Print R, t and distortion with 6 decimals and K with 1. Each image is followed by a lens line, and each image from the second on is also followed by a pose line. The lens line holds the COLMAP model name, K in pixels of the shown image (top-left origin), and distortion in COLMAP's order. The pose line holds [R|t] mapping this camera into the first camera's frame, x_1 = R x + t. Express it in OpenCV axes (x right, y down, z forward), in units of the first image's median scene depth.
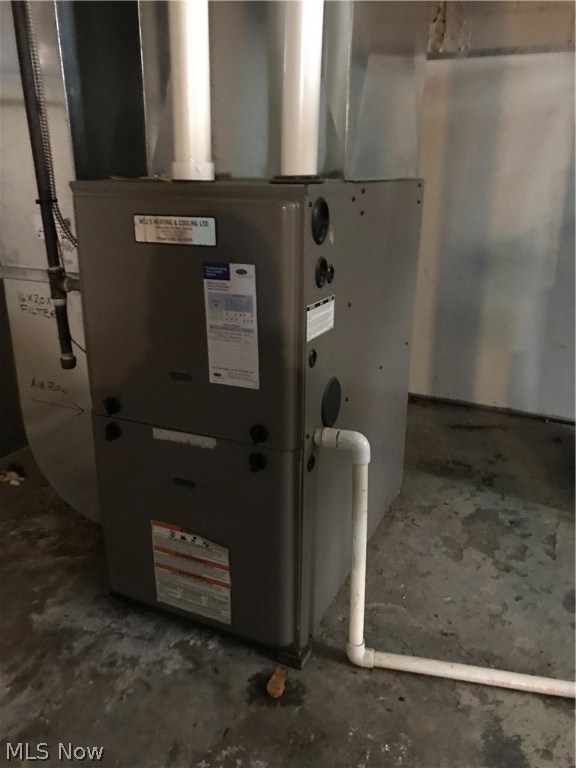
lens RADIAL K [[636.2, 0, 288.5], [0, 636.2, 383.7], [0, 0, 1]] dist [-0.001816, 0.000152]
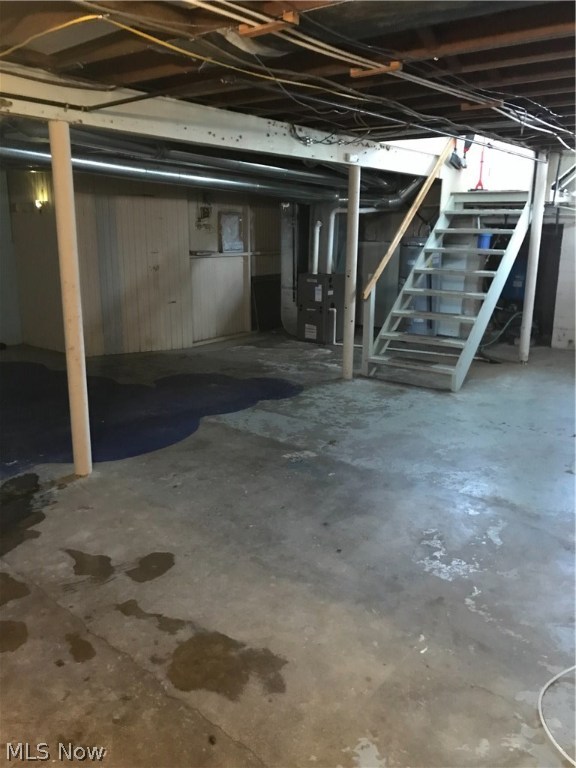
lens RADIAL K [[636.2, 0, 287.4], [0, 636.2, 384.2], [0, 0, 1]] dist [-0.001816, 0.000152]
pose [[0.978183, 0.052654, -0.200962, 1.150190], [-0.074984, 0.991623, -0.105171, 1.843761], [0.193741, 0.117945, 0.973937, -6.447480]]
